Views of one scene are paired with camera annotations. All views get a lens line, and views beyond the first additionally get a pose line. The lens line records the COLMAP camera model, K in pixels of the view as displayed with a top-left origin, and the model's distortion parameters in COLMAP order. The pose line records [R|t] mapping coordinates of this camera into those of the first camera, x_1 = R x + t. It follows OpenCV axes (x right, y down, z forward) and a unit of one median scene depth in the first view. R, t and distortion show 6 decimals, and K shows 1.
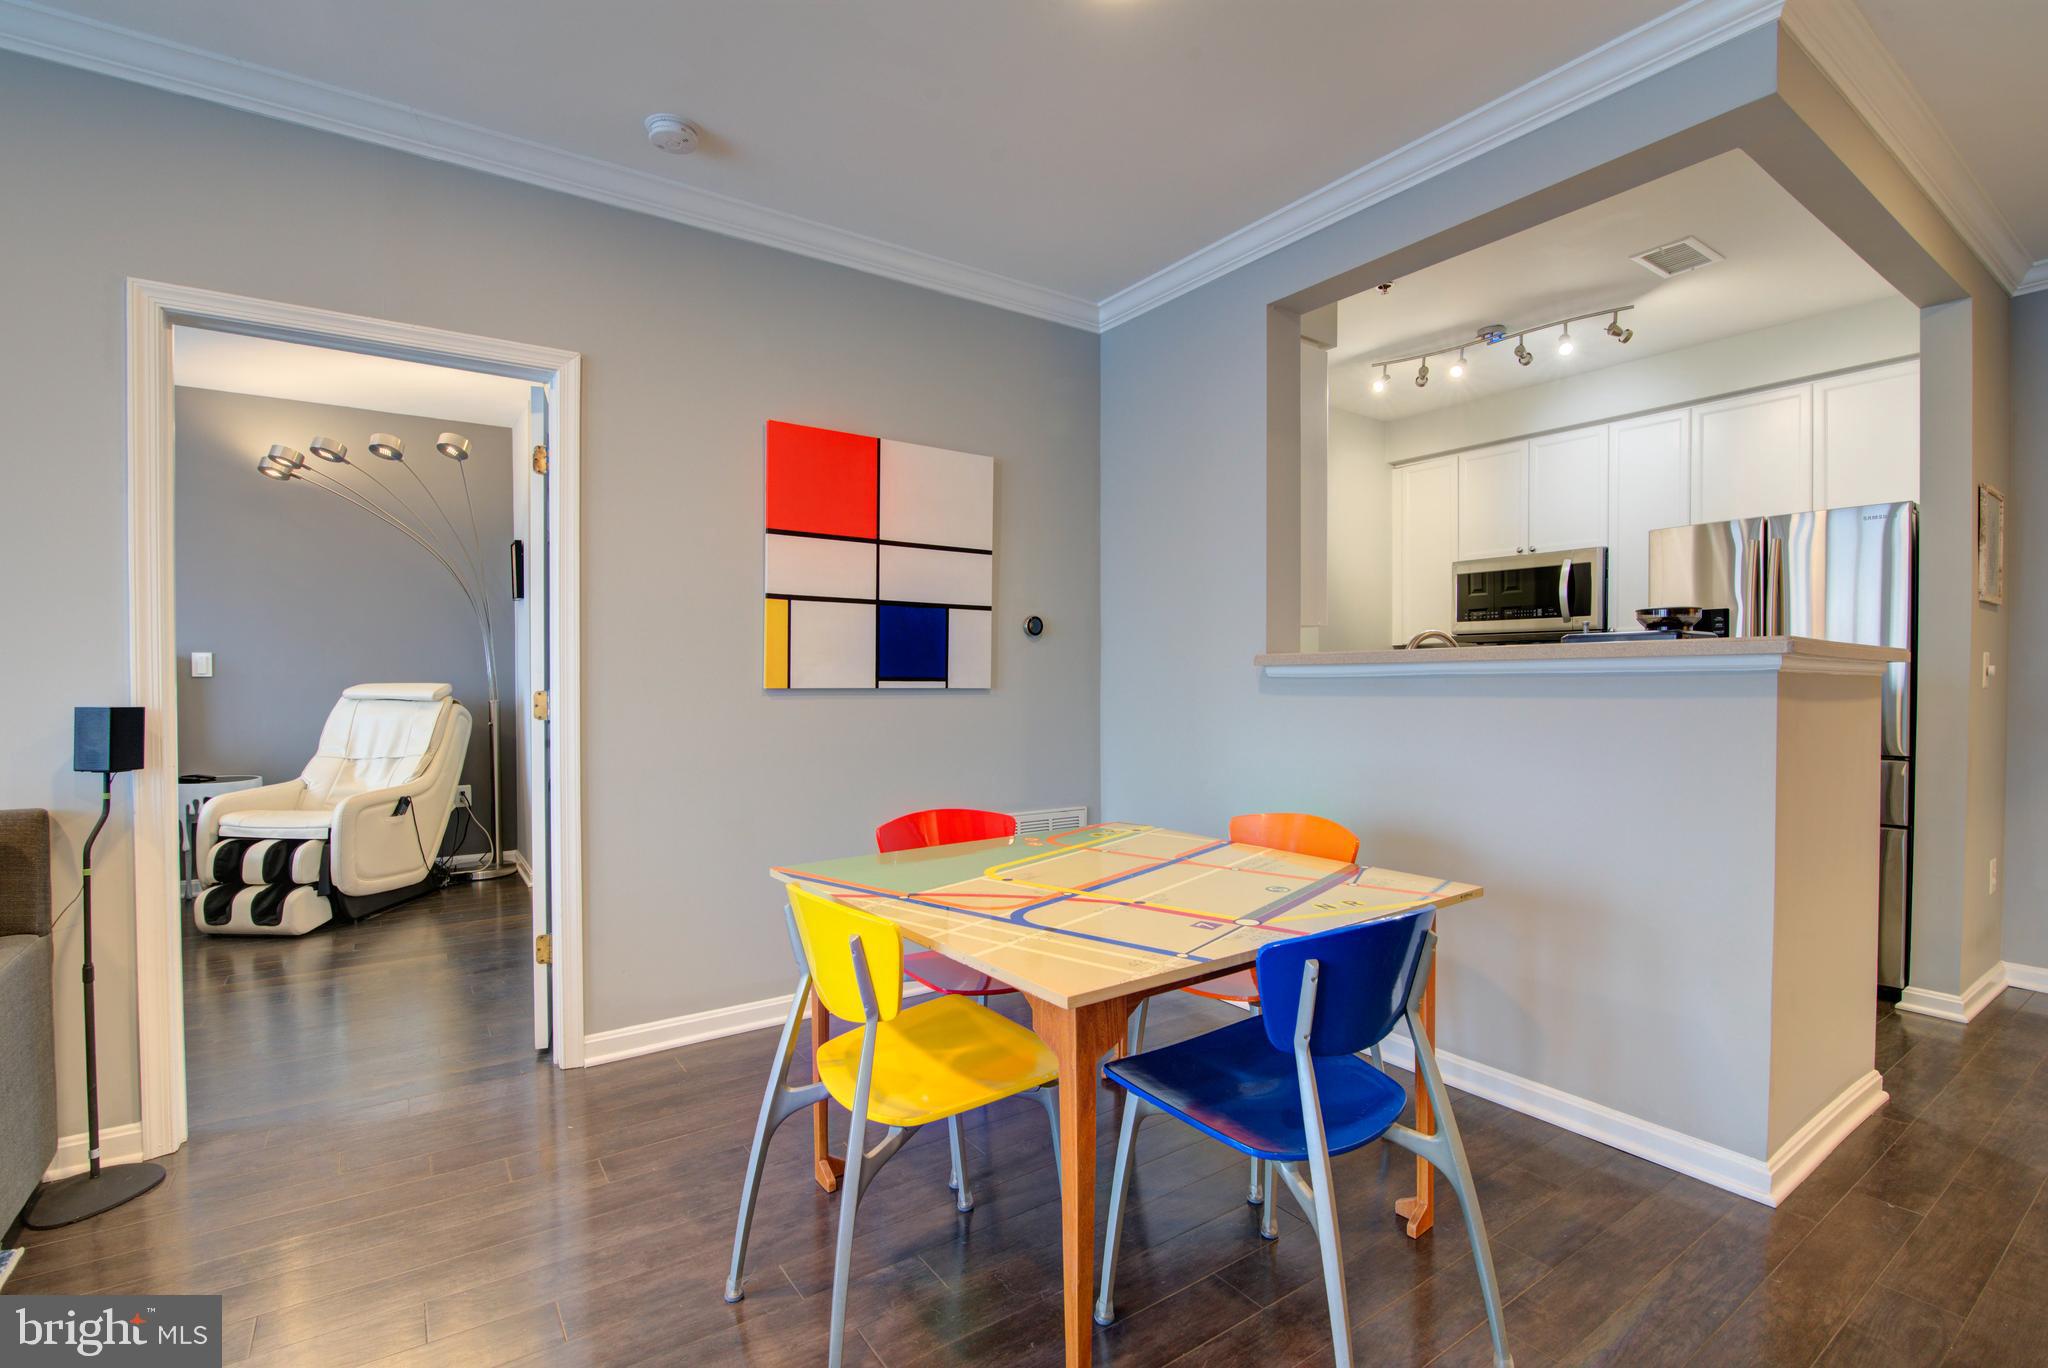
lens RADIAL K [[928.6, 0, 1025.2], [0, 928.6, 699.2], [0, 0, 1]] dist [-0.019112, 0.000958]
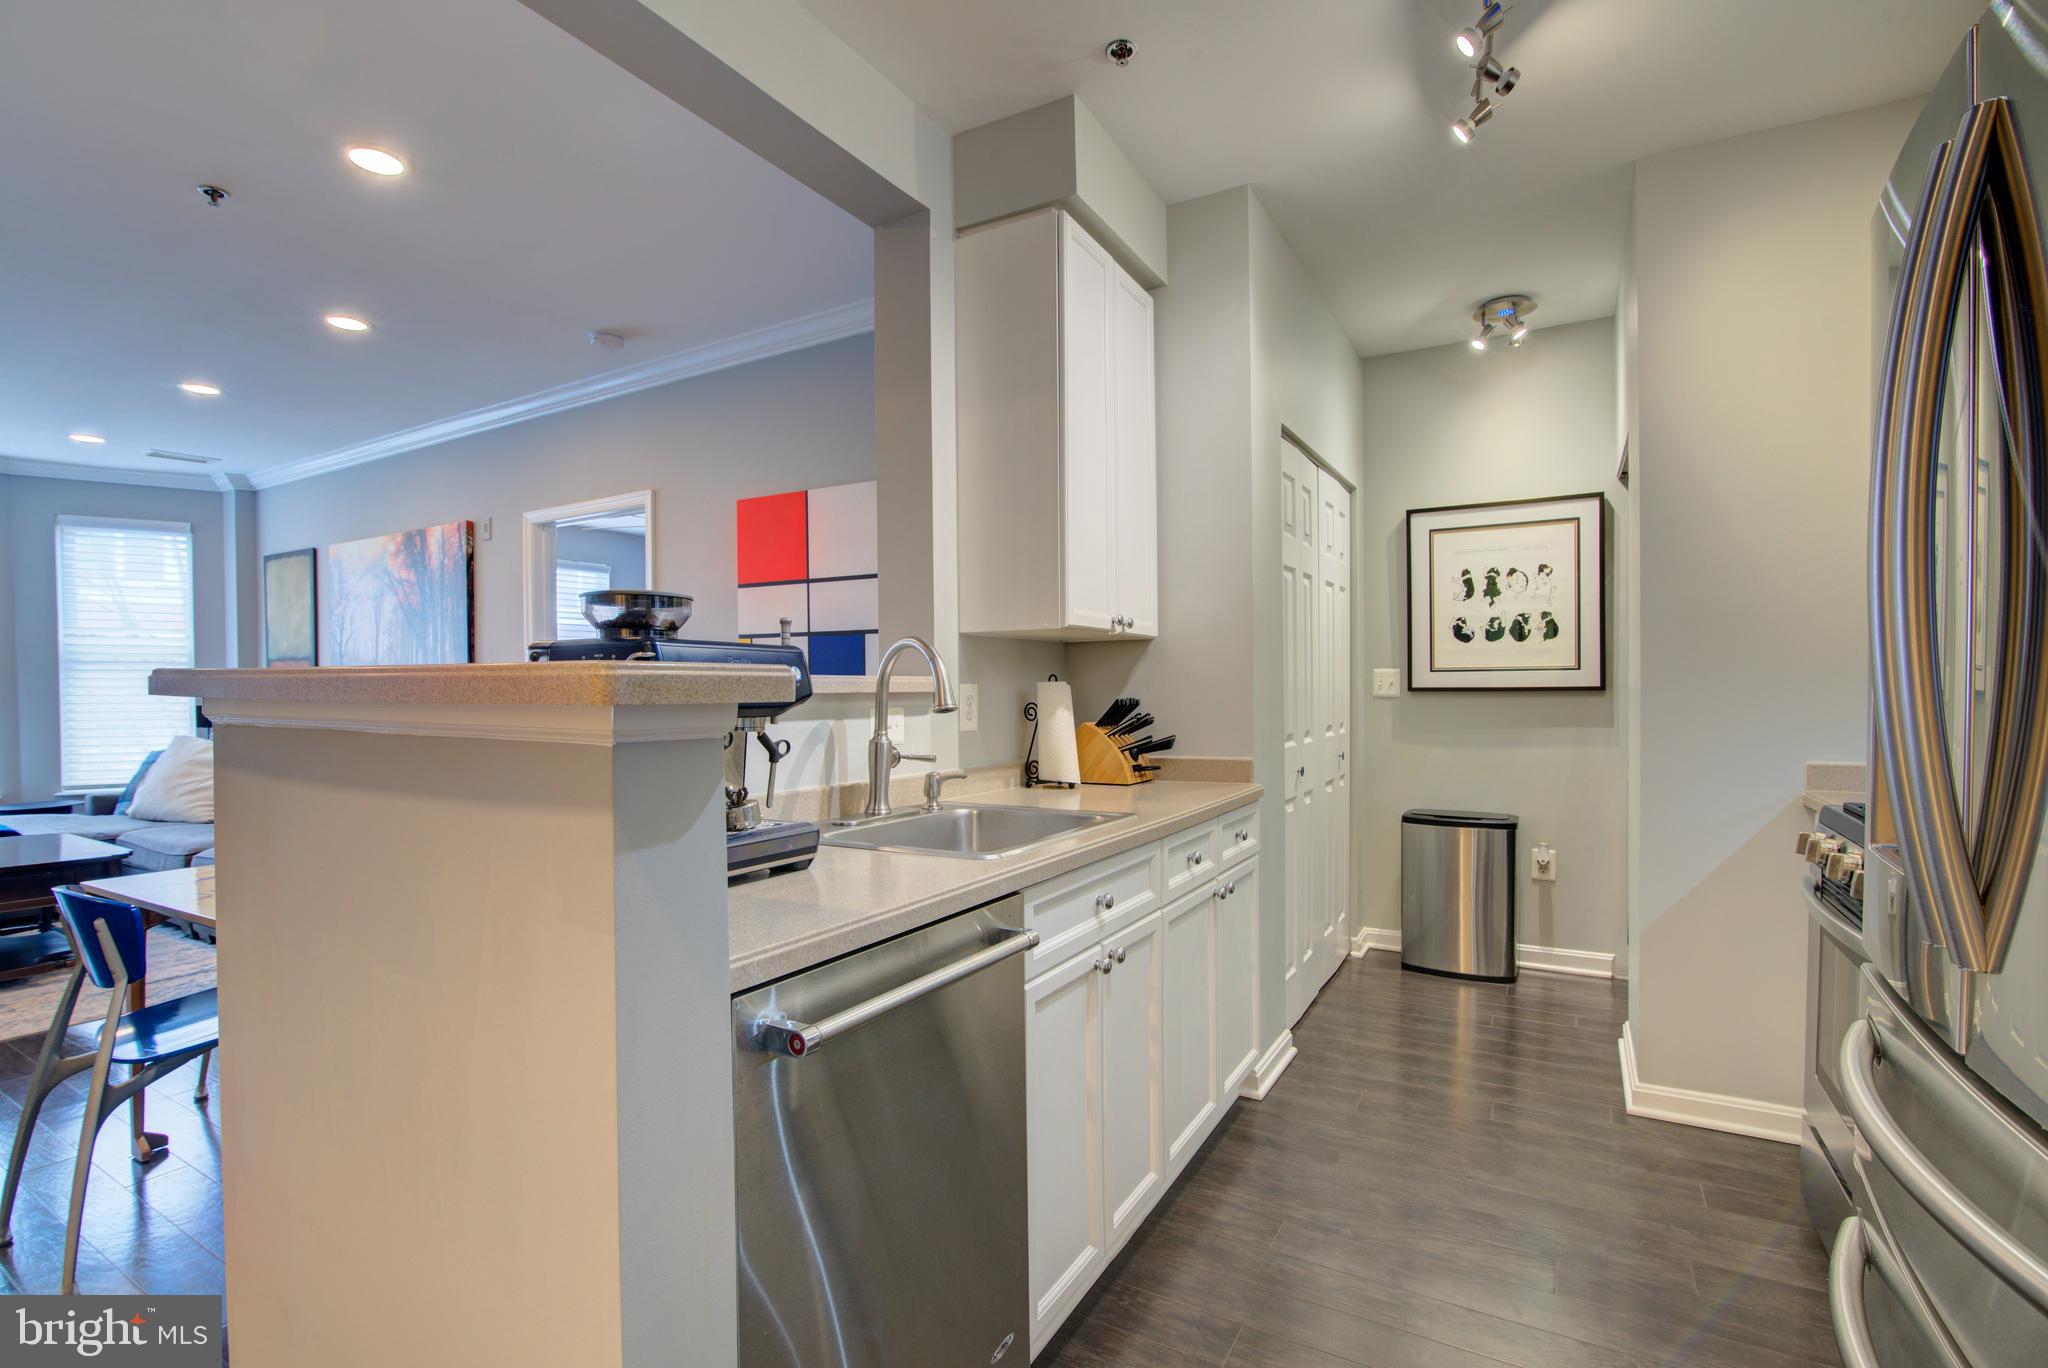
lens RADIAL K [[945.6, 0, 1002.7], [0, 945.6, 687.5], [0, 0, 1]] dist [-0.017084, 0.000909]
pose [[0.410119, 0.002466, -0.912029, 0.990225], [-0.008460, 0.999964, -0.001101, -0.039600], [0.911993, 0.008168, 0.410125, 0.739603]]
